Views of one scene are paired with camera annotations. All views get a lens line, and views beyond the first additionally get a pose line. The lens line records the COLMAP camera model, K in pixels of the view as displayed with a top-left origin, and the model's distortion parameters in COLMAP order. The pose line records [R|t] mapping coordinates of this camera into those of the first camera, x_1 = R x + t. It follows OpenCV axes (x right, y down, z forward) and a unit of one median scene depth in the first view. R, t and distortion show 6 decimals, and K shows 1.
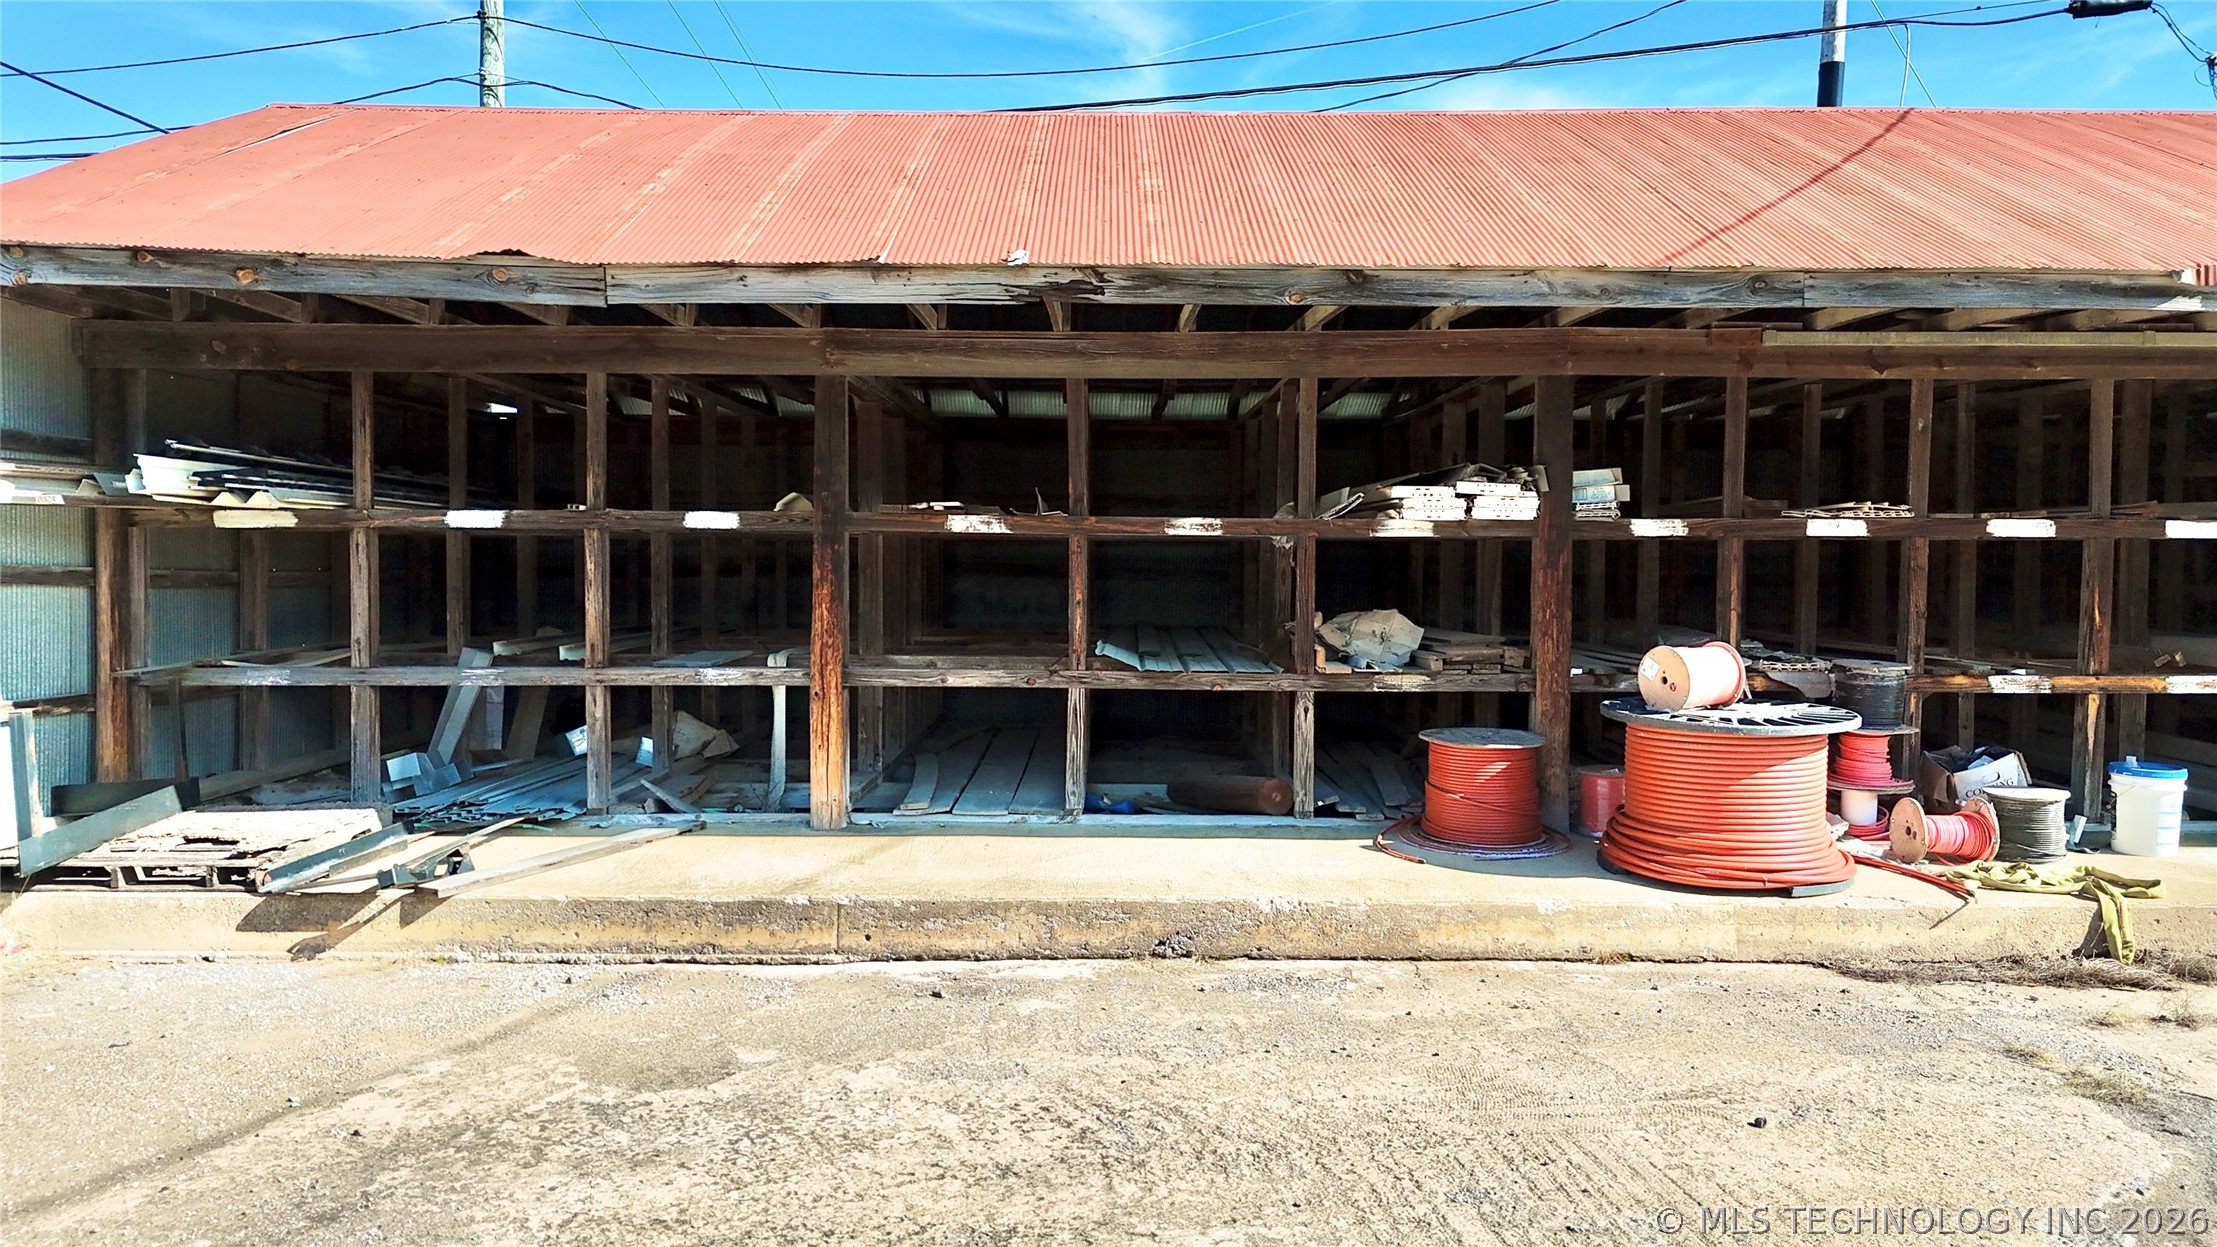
lens RADIAL K [[1624.4, 0, 1107.6], [0, 1624.4, 626.1], [0, 0, 1]] dist [0.059111, -0.053518]
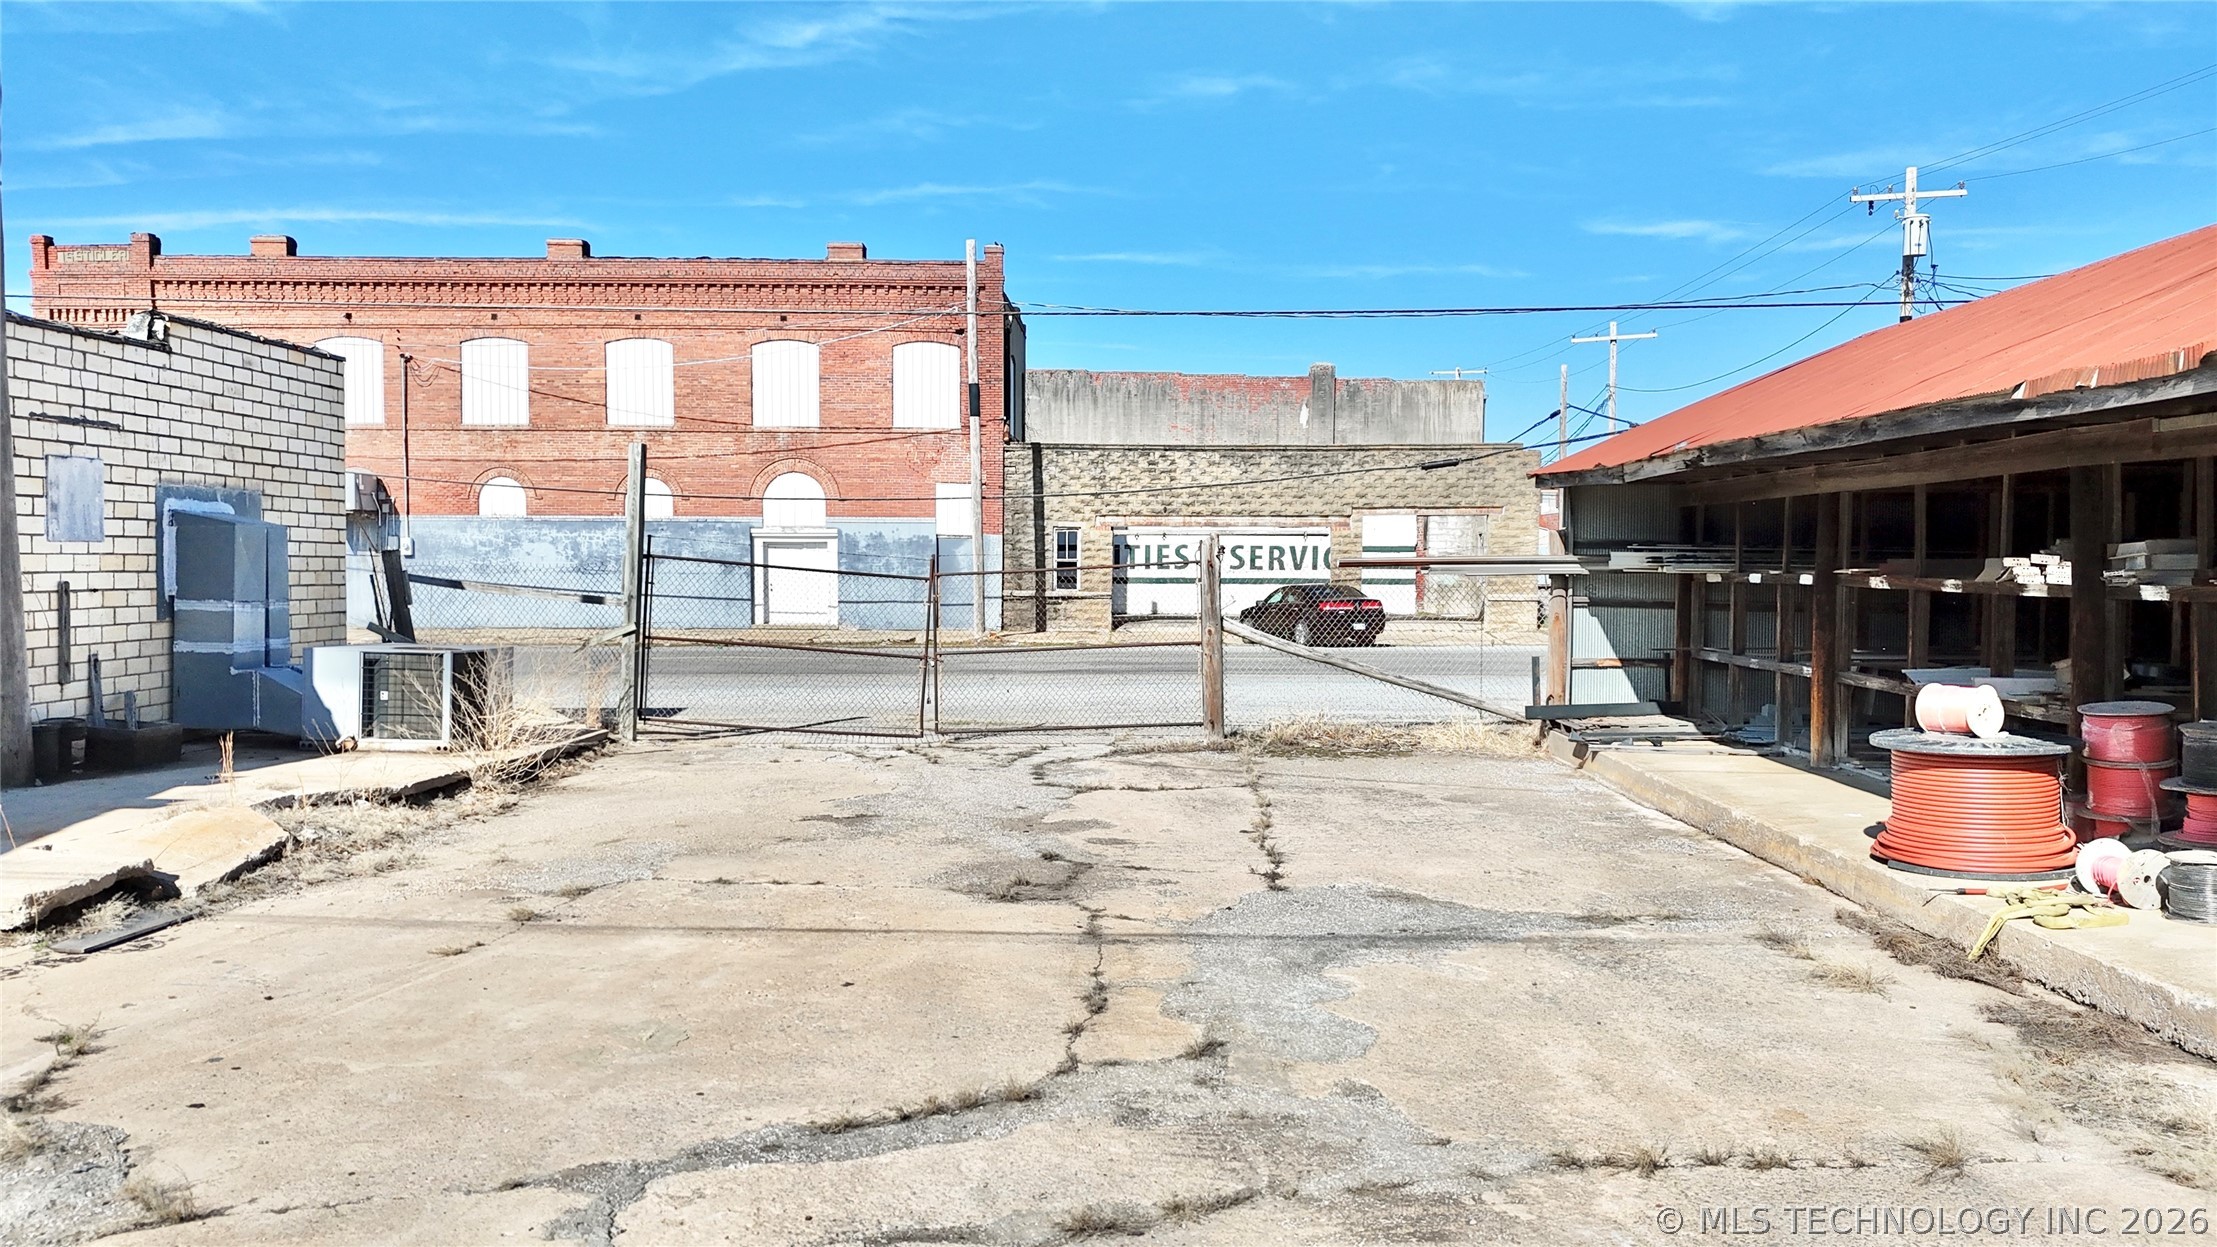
lens RADIAL K [[1612.6, 0, 1103.5], [0, 1612.6, 630.9], [0, 0, 1]] dist [0.104632, -0.114276]
pose [[-0.026017, 0.040887, -0.998825, 1.503589], [-0.038229, 0.998392, 0.041865, -0.055433], [0.998930, 0.039274, -0.024412, 0.317633]]
